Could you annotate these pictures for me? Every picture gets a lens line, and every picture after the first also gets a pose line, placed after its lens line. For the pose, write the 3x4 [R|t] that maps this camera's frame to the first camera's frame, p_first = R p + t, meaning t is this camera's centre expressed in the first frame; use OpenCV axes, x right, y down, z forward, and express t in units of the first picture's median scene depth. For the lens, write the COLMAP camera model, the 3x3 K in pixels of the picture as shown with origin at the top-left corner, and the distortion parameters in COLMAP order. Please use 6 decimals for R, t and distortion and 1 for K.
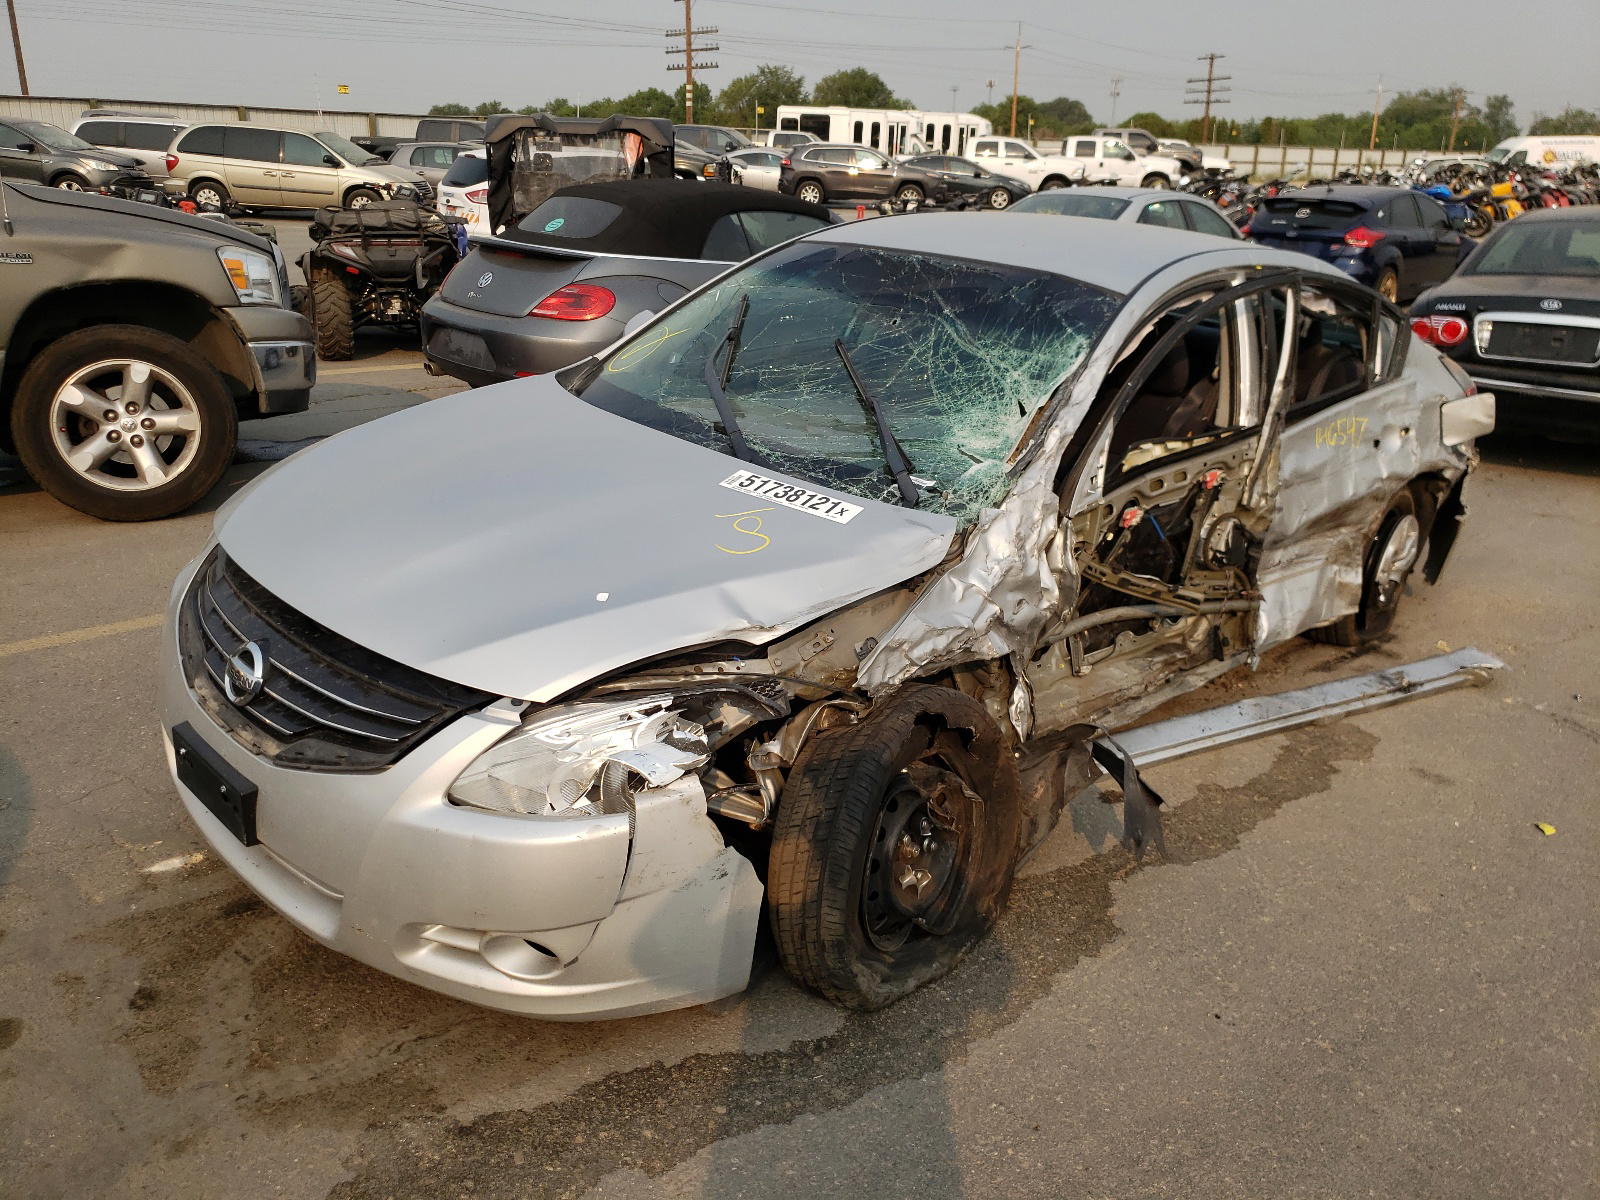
lens RADIAL K [[1206.1, 0, 800.0], [0, 1206.1, 600.0], [0, 0, 1]] dist [-0.000917, -0.002803]
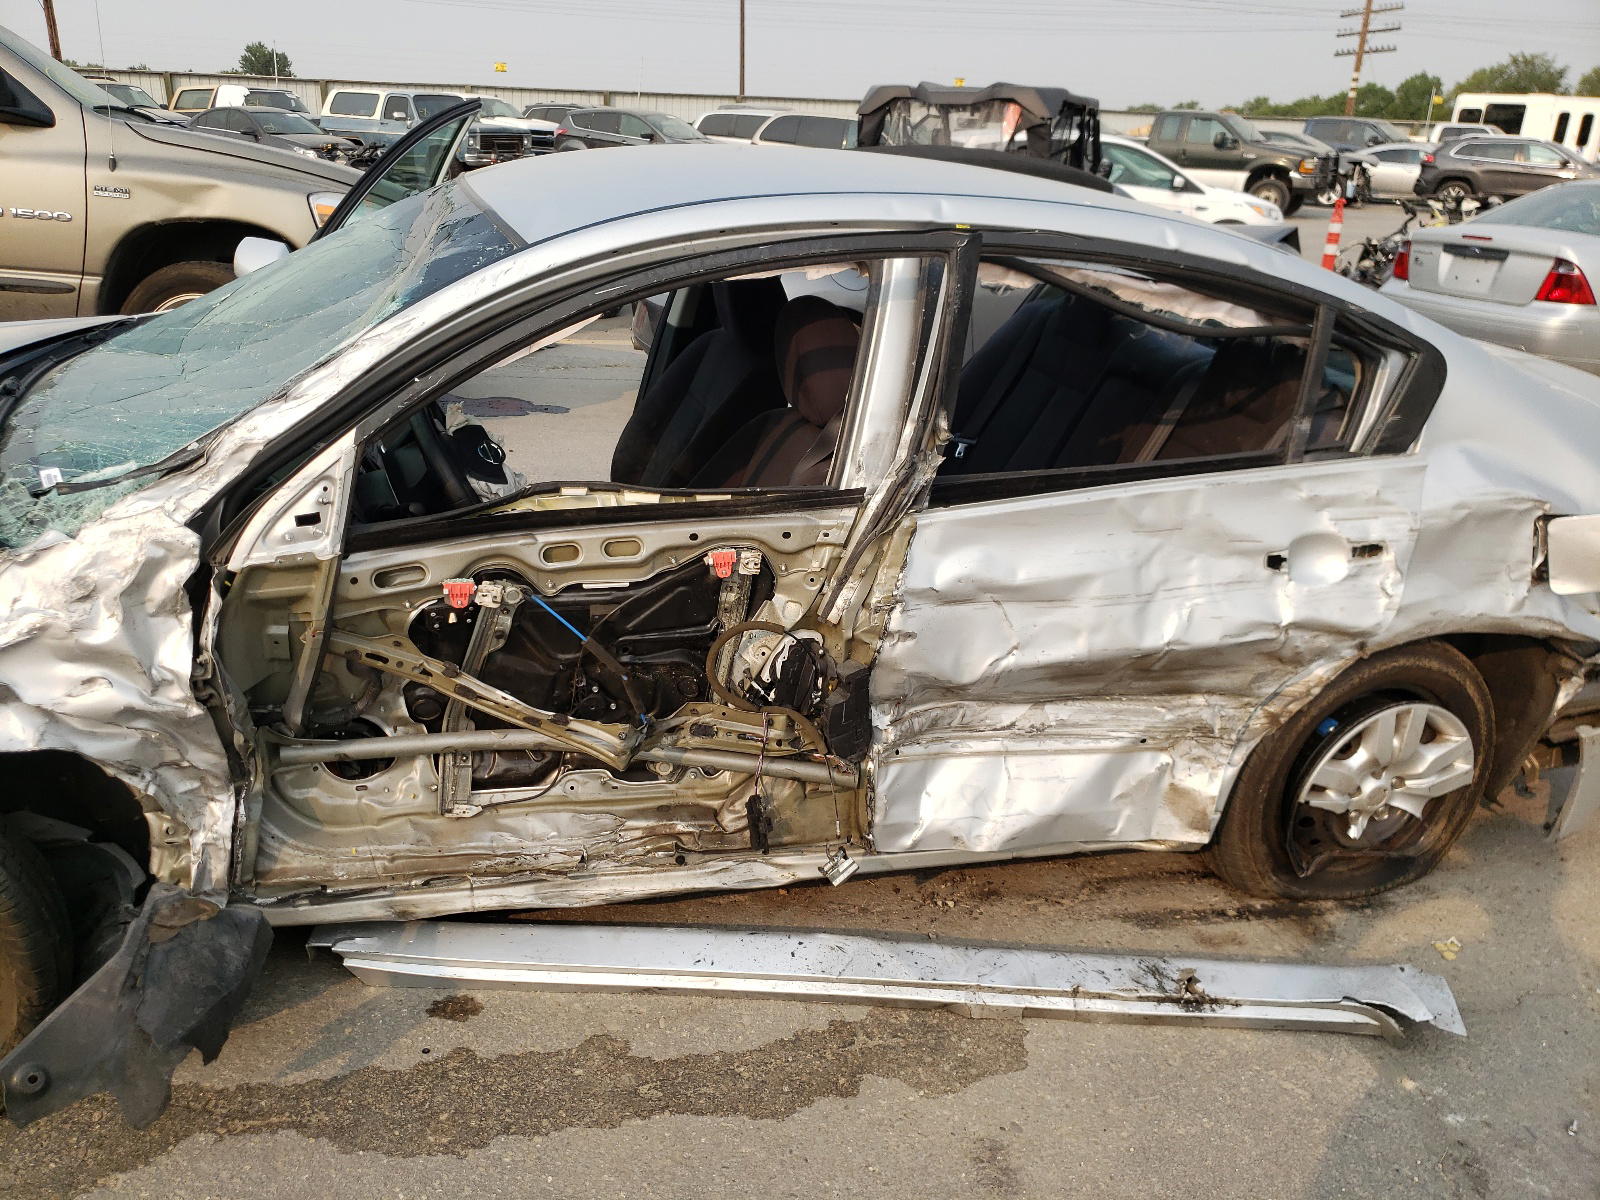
lens RADIAL K [[1230.1, 0, 800.0], [0, 1230.1, 600.0], [0, 0, 1]] dist [0.097074, -0.113159]
pose [[0.868435, 0.176151, -0.463457, 0.452767], [-0.182197, 0.982737, 0.032114, -0.073413], [0.461113, 0.056552, 0.885538, 0.310739]]
